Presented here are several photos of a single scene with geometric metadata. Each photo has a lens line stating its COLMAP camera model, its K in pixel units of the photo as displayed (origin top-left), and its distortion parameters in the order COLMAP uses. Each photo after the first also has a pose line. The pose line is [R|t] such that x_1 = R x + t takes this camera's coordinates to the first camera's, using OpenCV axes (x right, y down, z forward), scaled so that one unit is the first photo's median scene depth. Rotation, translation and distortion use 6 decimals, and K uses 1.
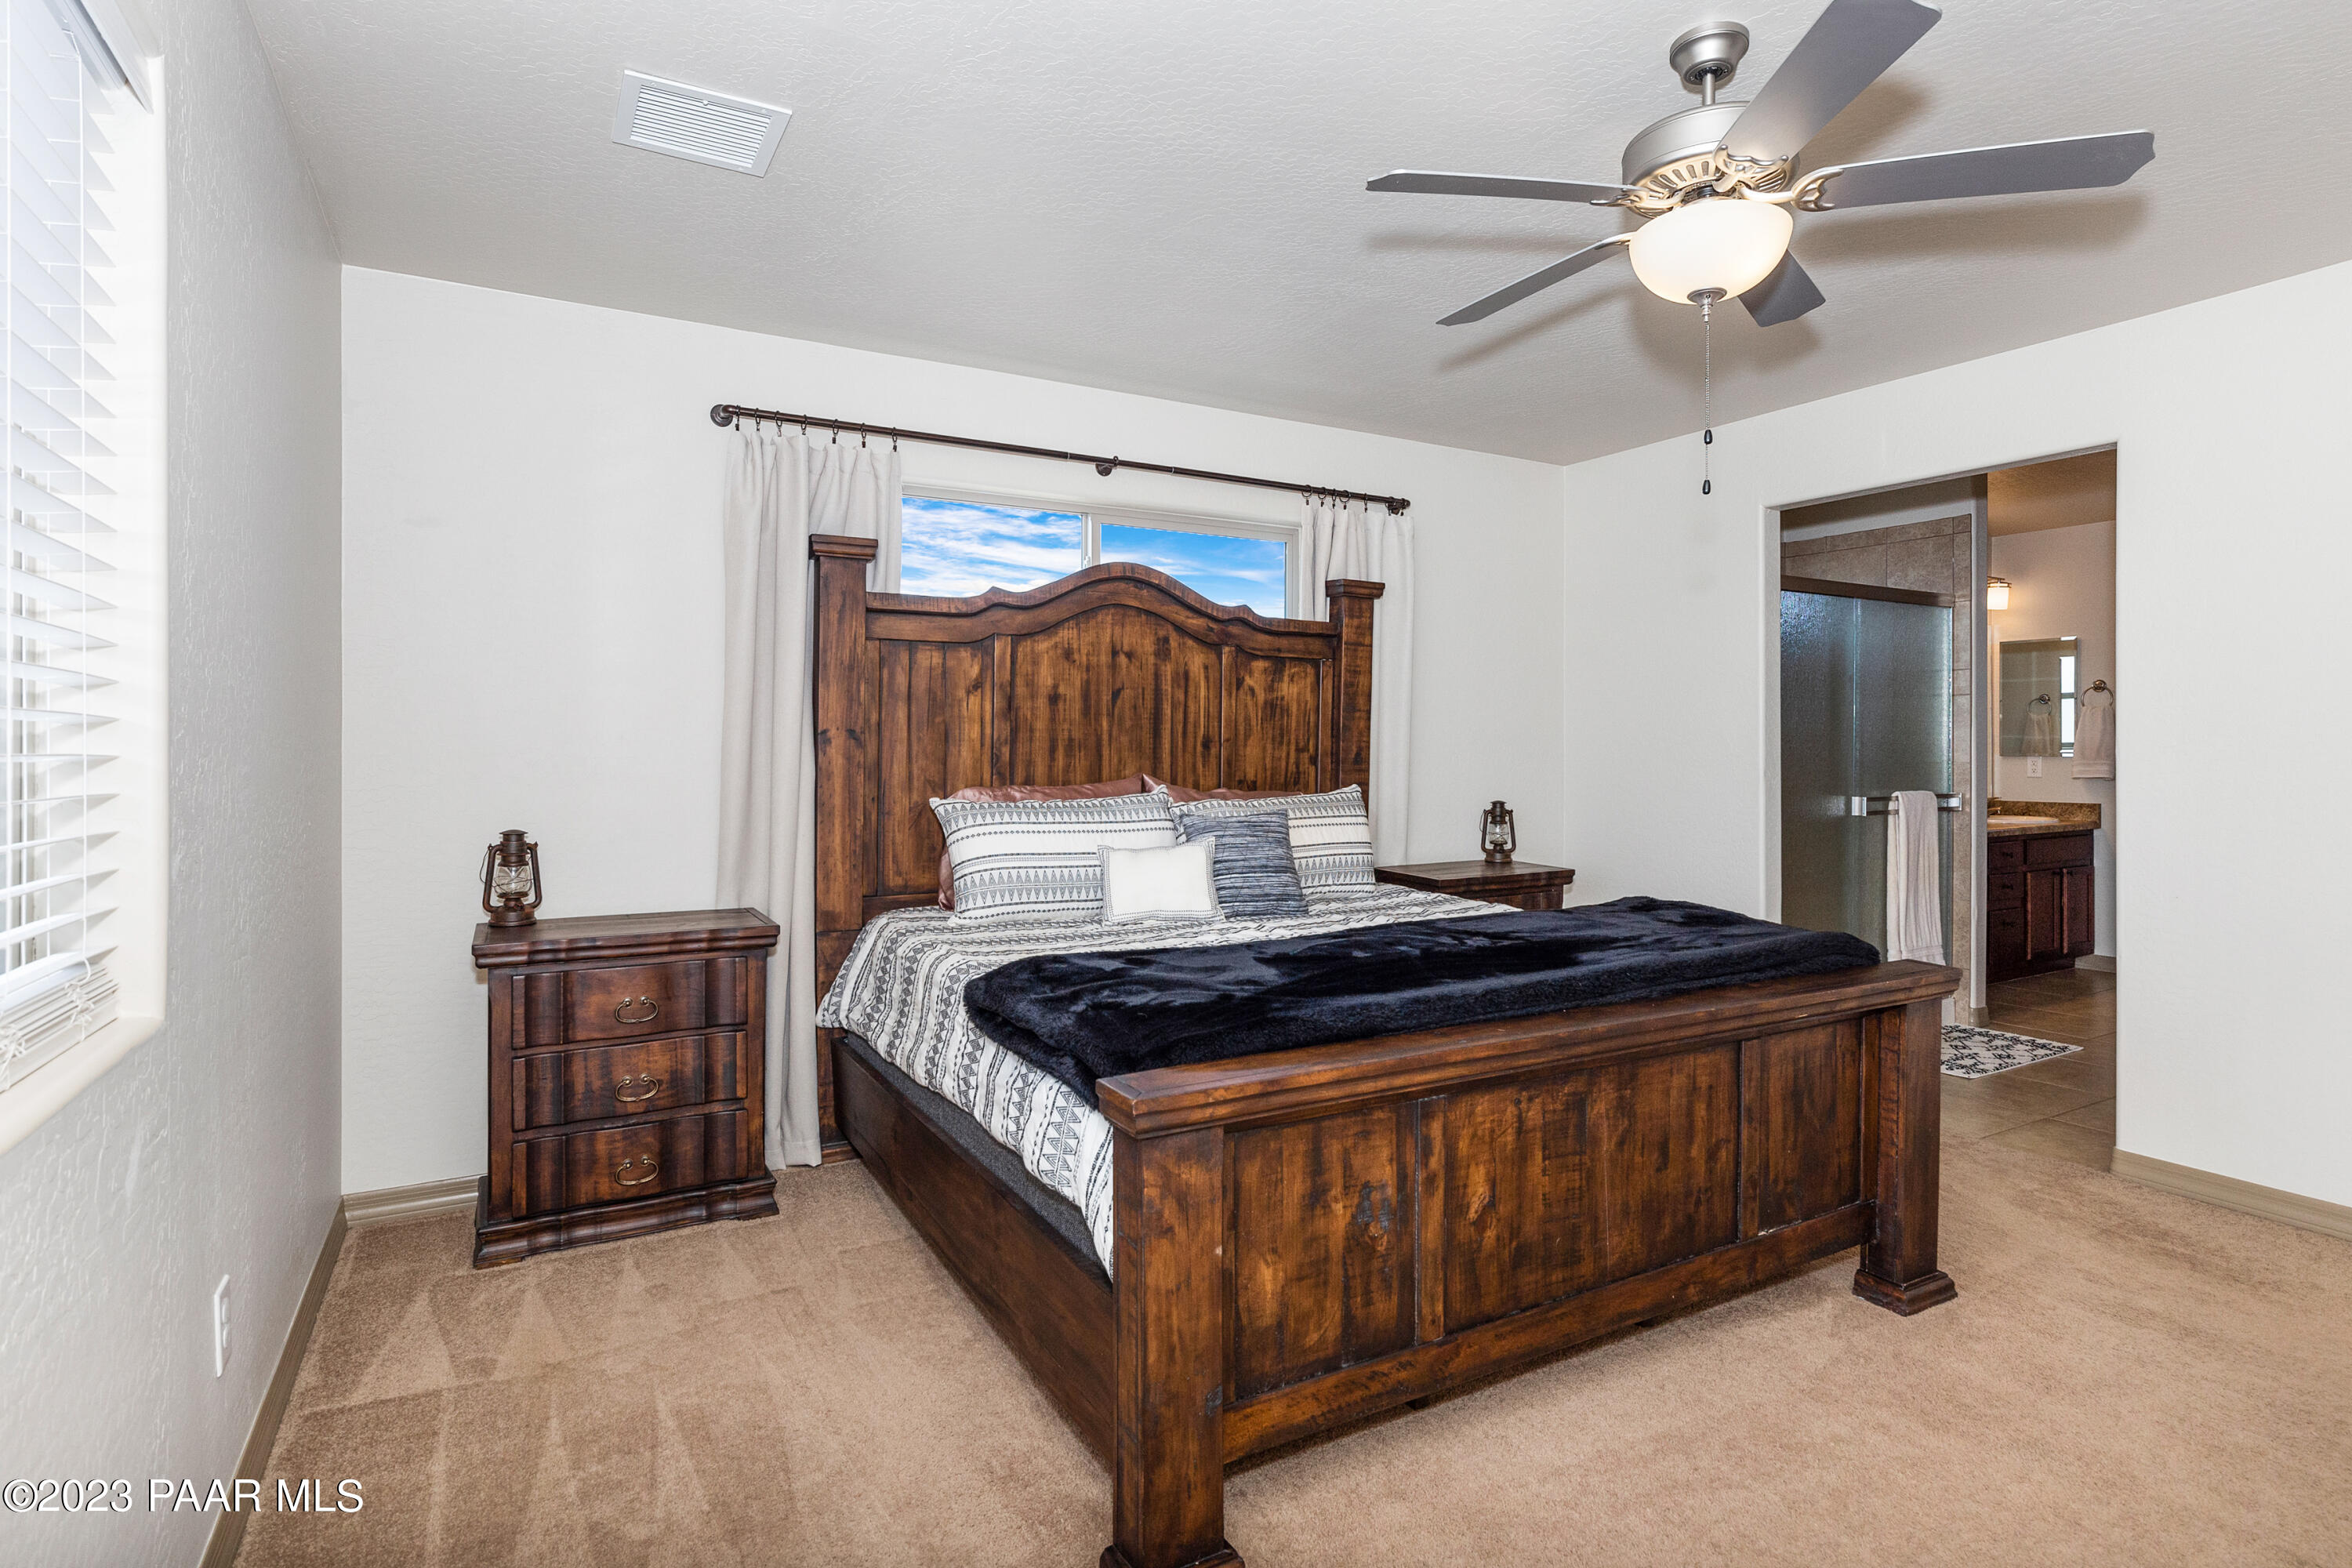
lens RADIAL K [[1168.6, 0, 1176.9], [0, 1168.6, 761.7], [0, 0, 1]] dist [-0.004038, -0.000188]
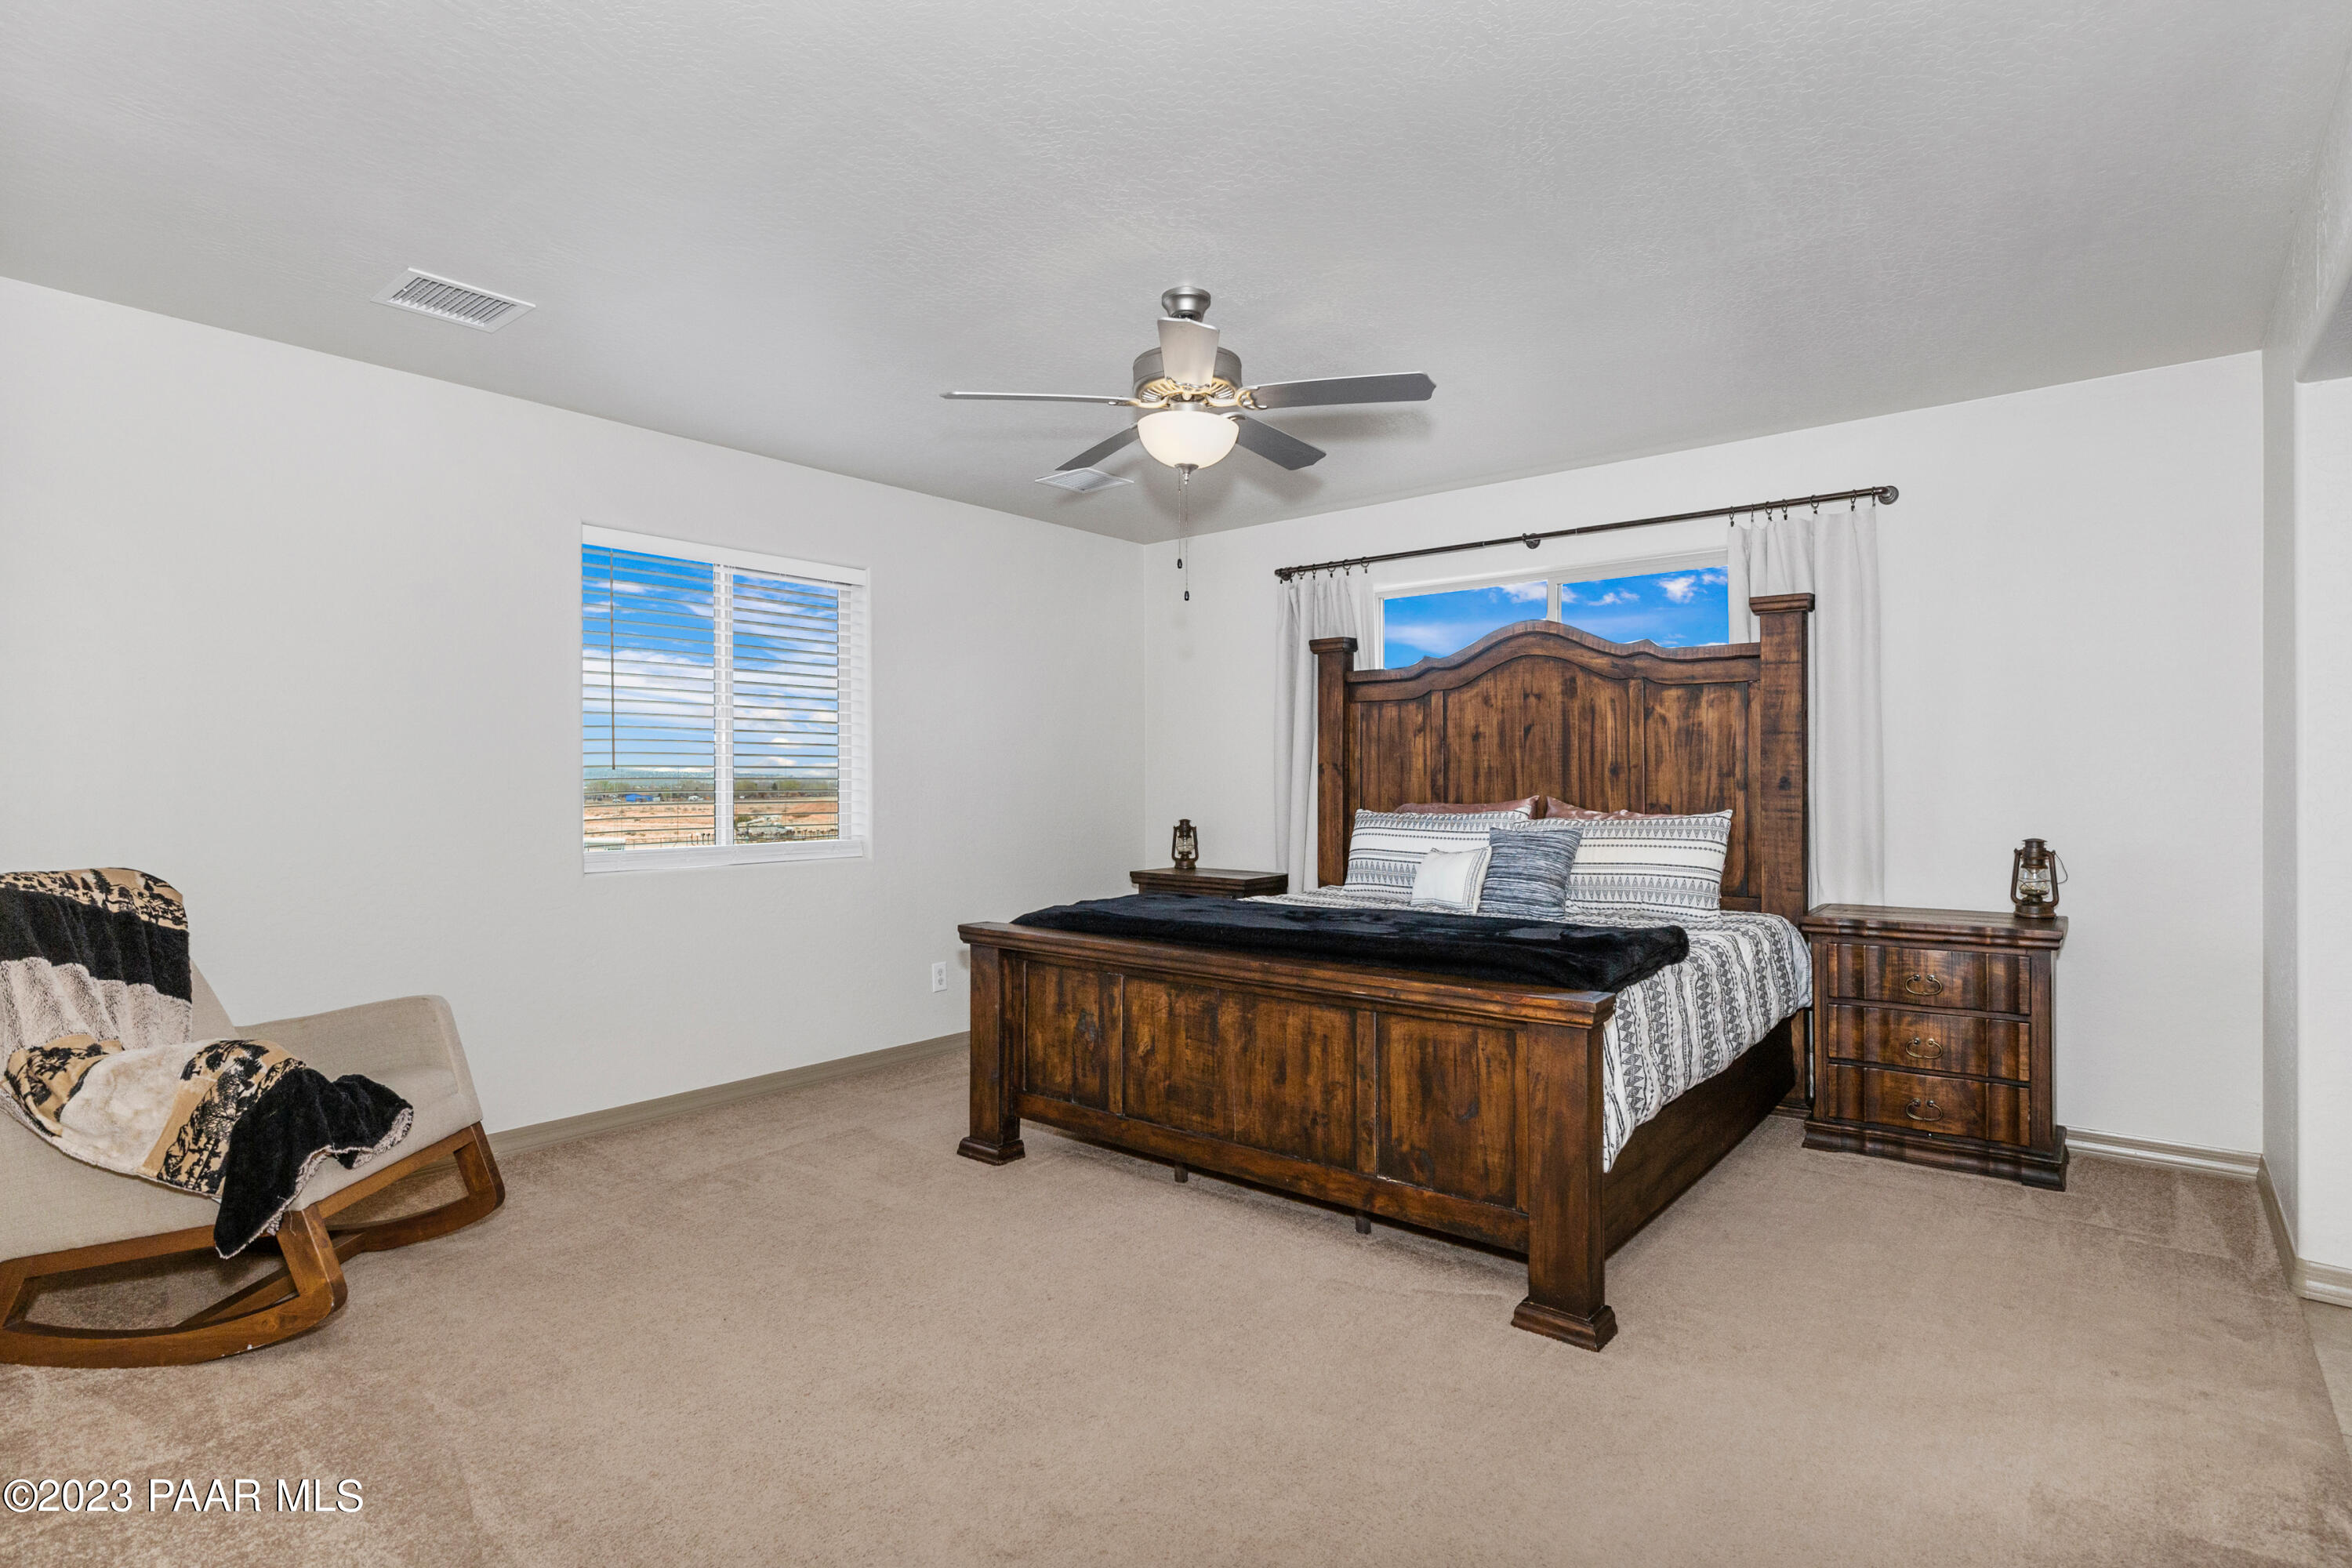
lens RADIAL K [[1168.6, 0, 1174.5], [0, 1168.6, 780.0], [0, 0, 1]] dist [-0.004038, -0.000188]
pose [[0.361972, -0.002011, -0.932187, 1.015550], [-0.006301, 0.999970, -0.004603, 0.002157], [0.932168, 0.007540, 0.361949, 0.240331]]
